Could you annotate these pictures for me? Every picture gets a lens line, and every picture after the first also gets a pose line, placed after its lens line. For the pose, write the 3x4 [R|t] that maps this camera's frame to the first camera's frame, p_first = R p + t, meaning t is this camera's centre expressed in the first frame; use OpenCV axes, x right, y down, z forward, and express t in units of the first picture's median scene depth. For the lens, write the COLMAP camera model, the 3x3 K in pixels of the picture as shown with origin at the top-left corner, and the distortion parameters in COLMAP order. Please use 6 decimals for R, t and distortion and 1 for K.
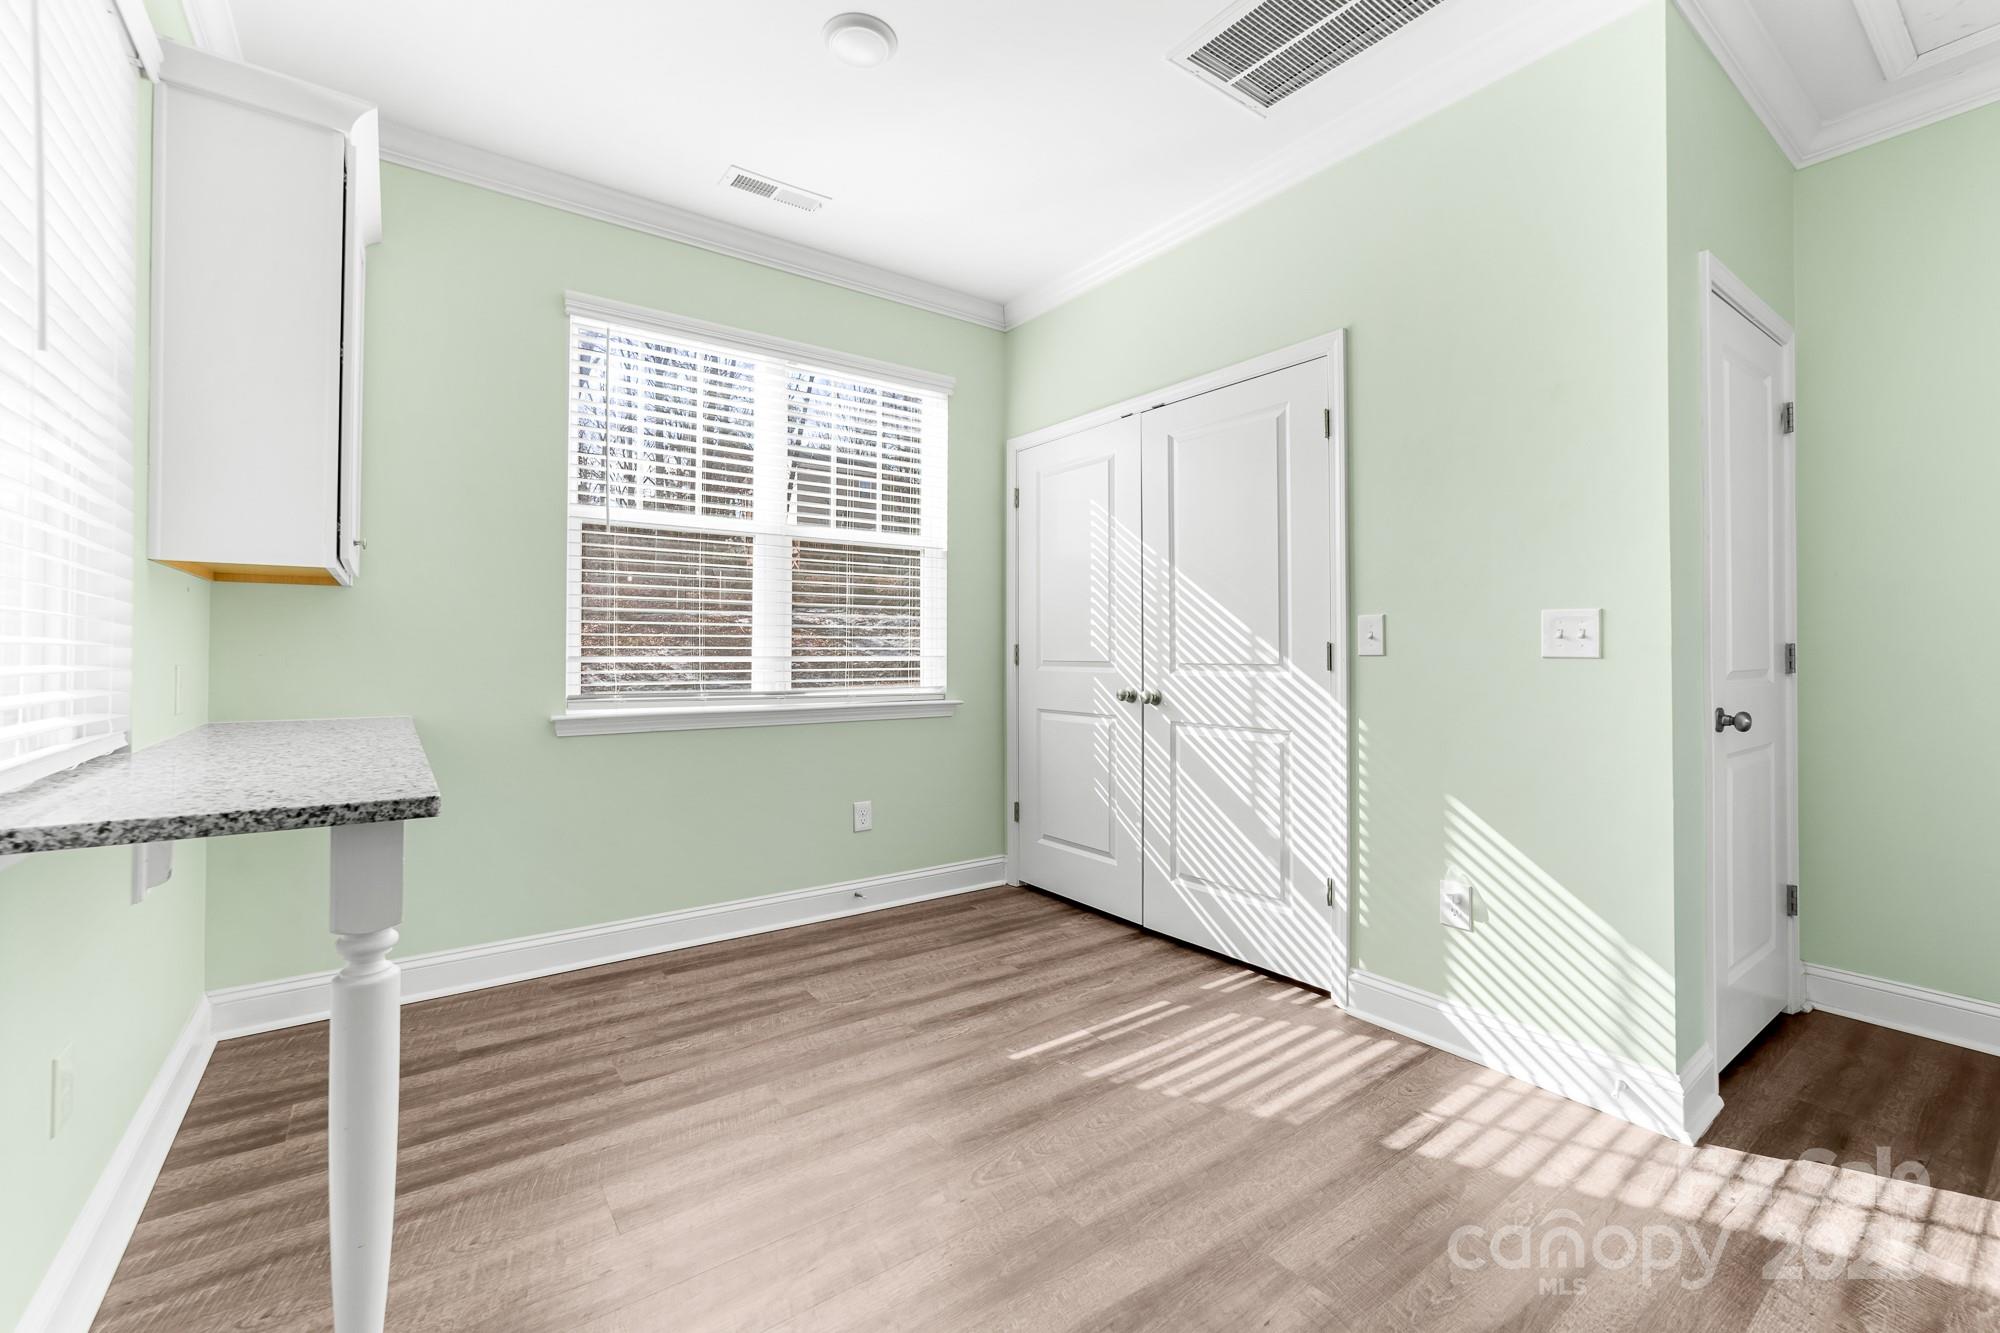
lens RADIAL K [[773.8, 0, 960.8], [0, 773.8, 639.8], [0, 0, 1]] dist [-0.009019, 0.002024]
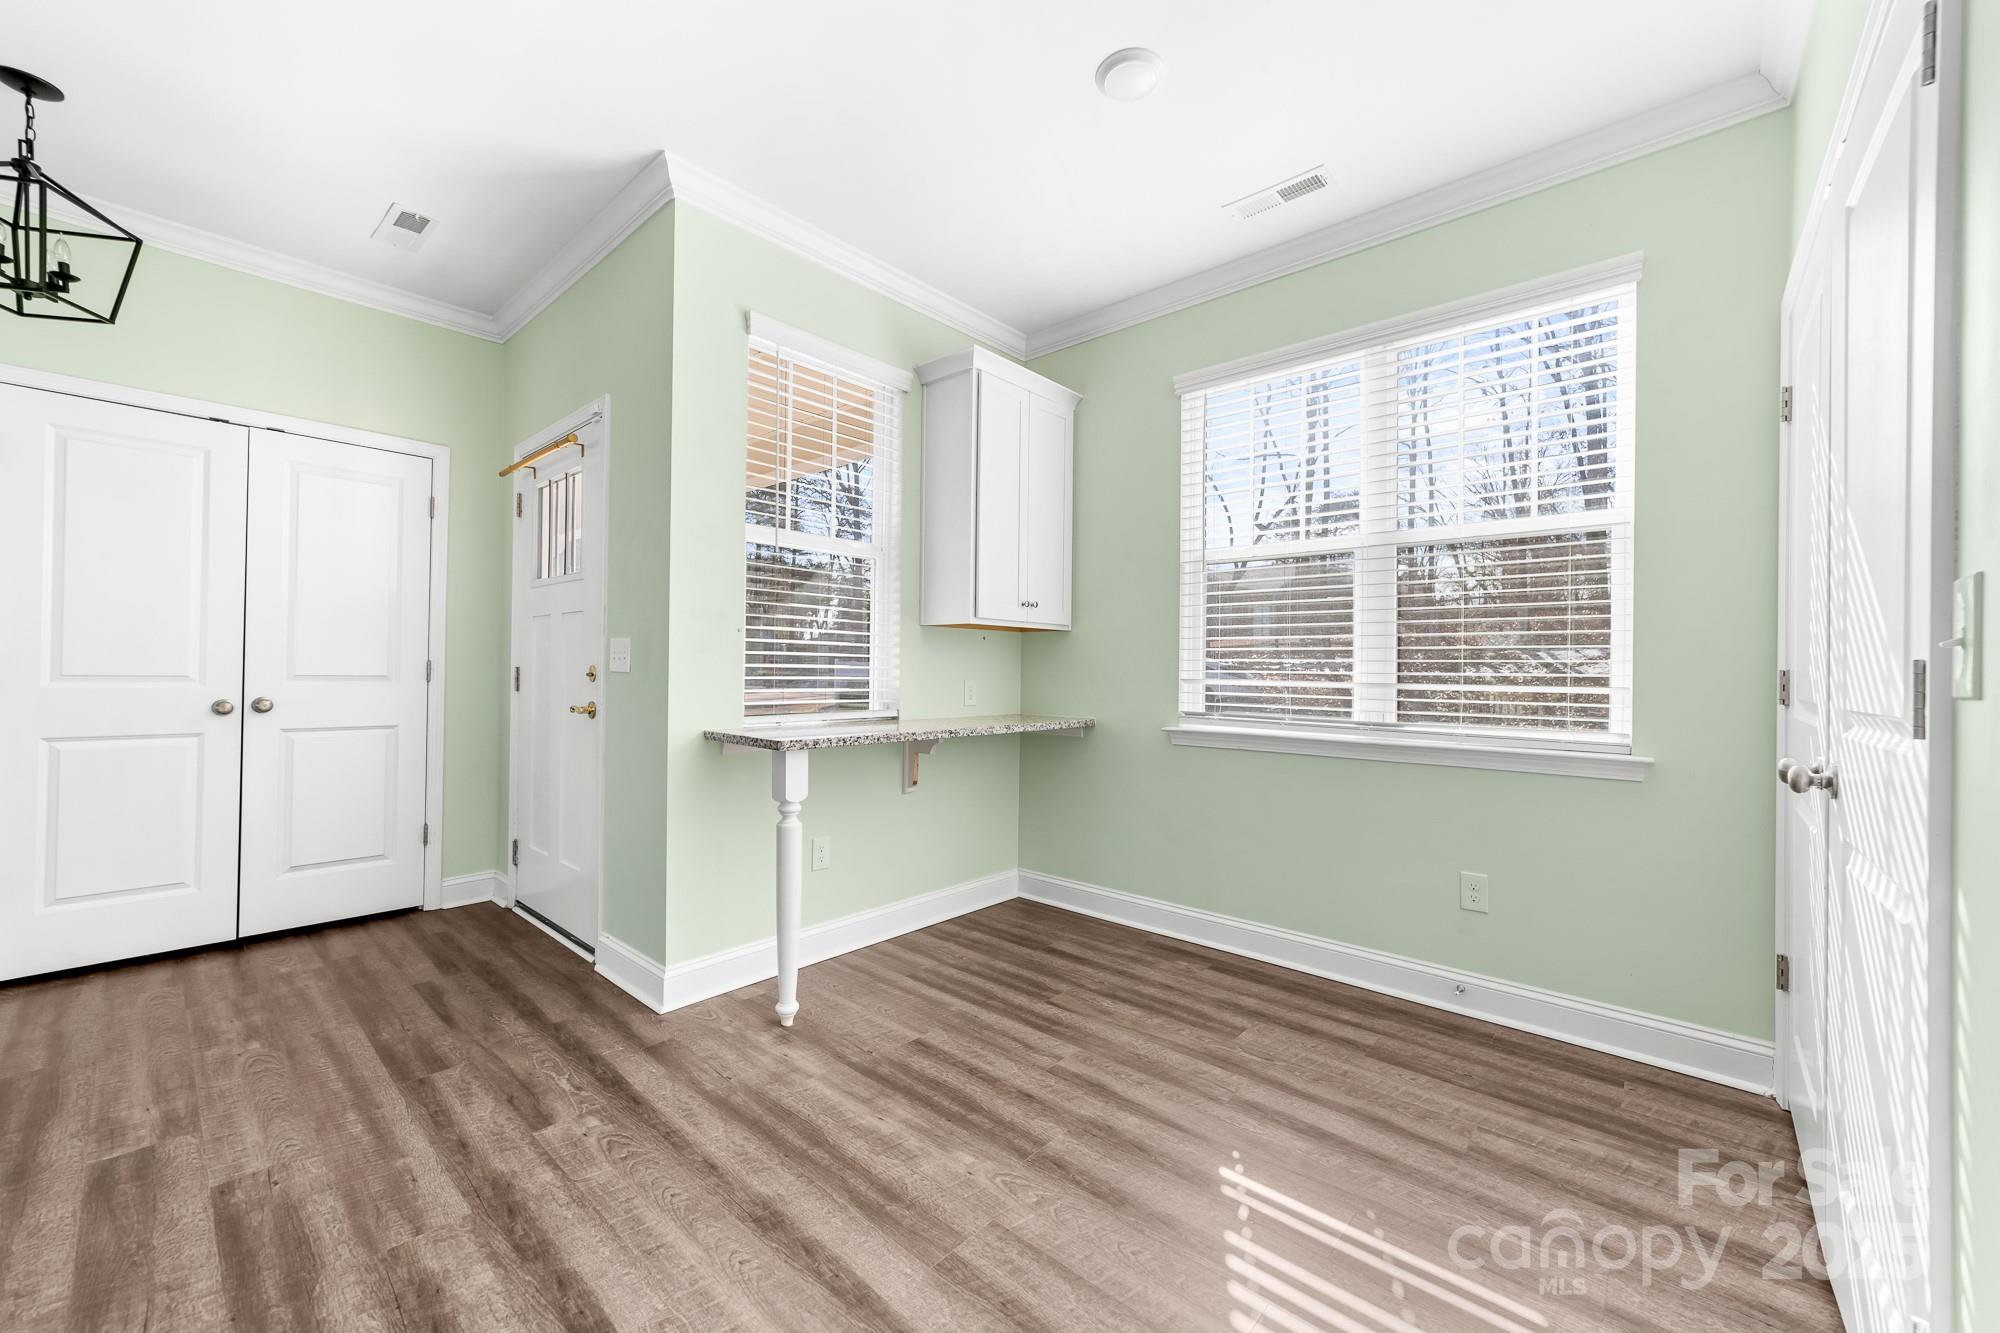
lens RADIAL K [[773.8, 0, 1002.8], [0, 773.8, 671.3], [0, 0, 1]] dist [-0.009019, 0.002024]
pose [[0.267237, 0.002831, -0.963627, 0.566054], [0.002894, 0.999989, 0.003740, 0.004019], [0.963626, -0.003788, 0.267226, 0.397149]]
